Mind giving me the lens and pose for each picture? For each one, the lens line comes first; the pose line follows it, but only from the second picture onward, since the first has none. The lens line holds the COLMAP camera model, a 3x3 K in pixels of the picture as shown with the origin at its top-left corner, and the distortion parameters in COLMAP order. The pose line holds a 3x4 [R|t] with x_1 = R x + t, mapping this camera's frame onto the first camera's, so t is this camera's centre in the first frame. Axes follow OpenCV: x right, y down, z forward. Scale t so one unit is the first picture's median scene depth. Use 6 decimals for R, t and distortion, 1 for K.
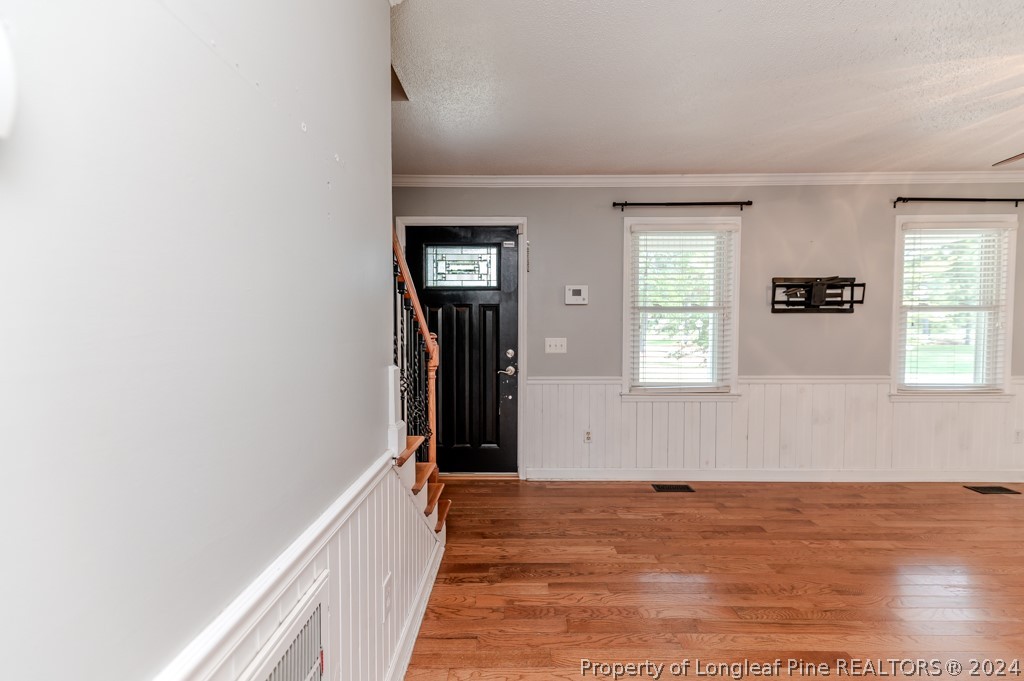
lens RADIAL K [[413.9, 0, 511.2], [0, 413.9, 339.5], [0, 0, 1]] dist [0.011021, -0.003027]
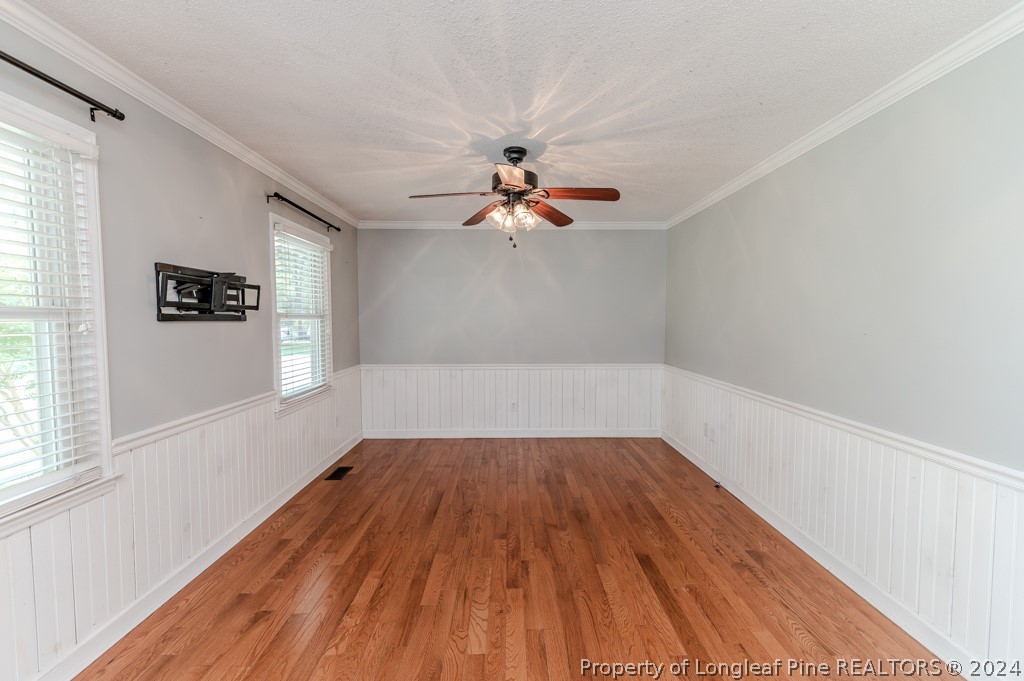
lens RADIAL K [[404.2, 0, 510.3], [0, 404.2, 340.5], [0, 0, 1]] dist [0.022048, -0.005963]
pose [[-0.019971, -0.051349, 0.998481, 0.024844], [0.035305, 0.998021, 0.052032, -0.049217], [-0.999177, 0.036291, -0.018119, 0.506540]]
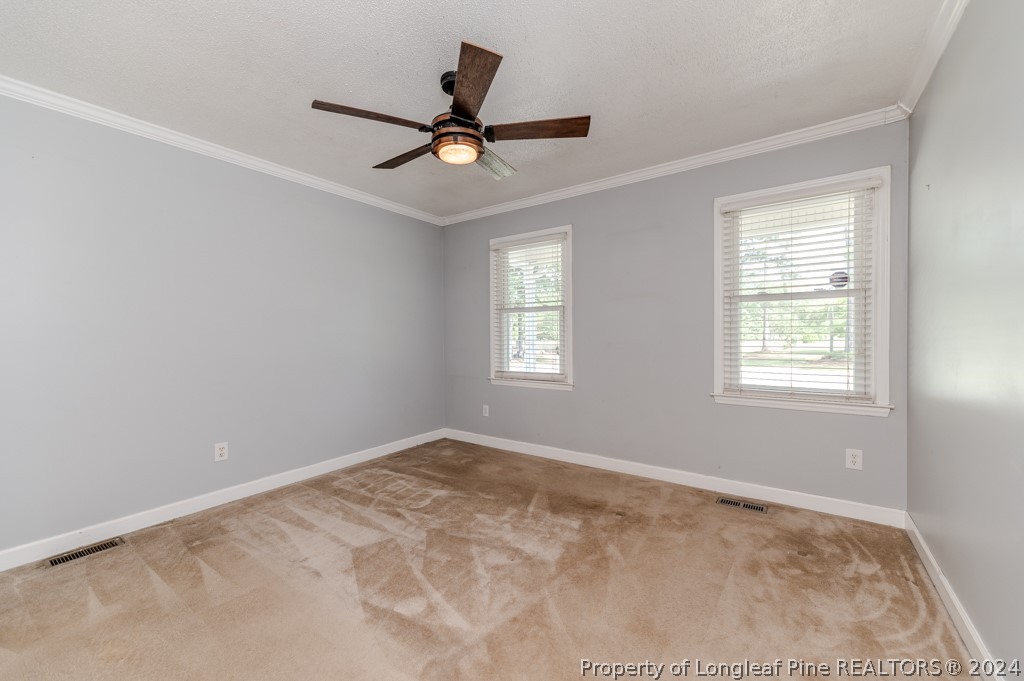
lens RADIAL K [[404.2, 0, 510.3], [0, 404.2, 340.5], [0, 0, 1]] dist [0.022048, -0.005963]
pose [[0.822057, 0.004780, -0.569385, 1.045678], [0.006145, 0.999832, 0.017267, -0.003422], [0.569372, -0.017693, 0.821889, 0.012614]]
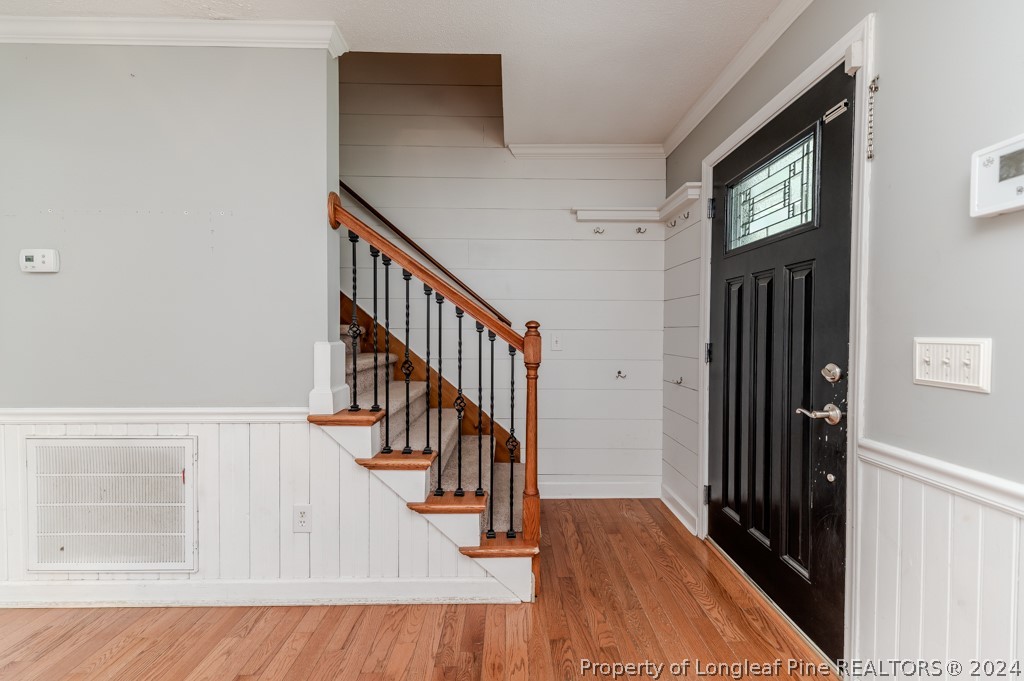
lens RADIAL K [[404.2, 0, 510.3], [0, 404.2, 340.5], [0, 0, 1]] dist [0.022048, -0.005963]
pose [[0.016888, 0.021686, -0.999622, 0.416131], [-0.040789, 0.998947, 0.020983, 0.006156], [0.999025, 0.040419, 0.017754, 0.687737]]
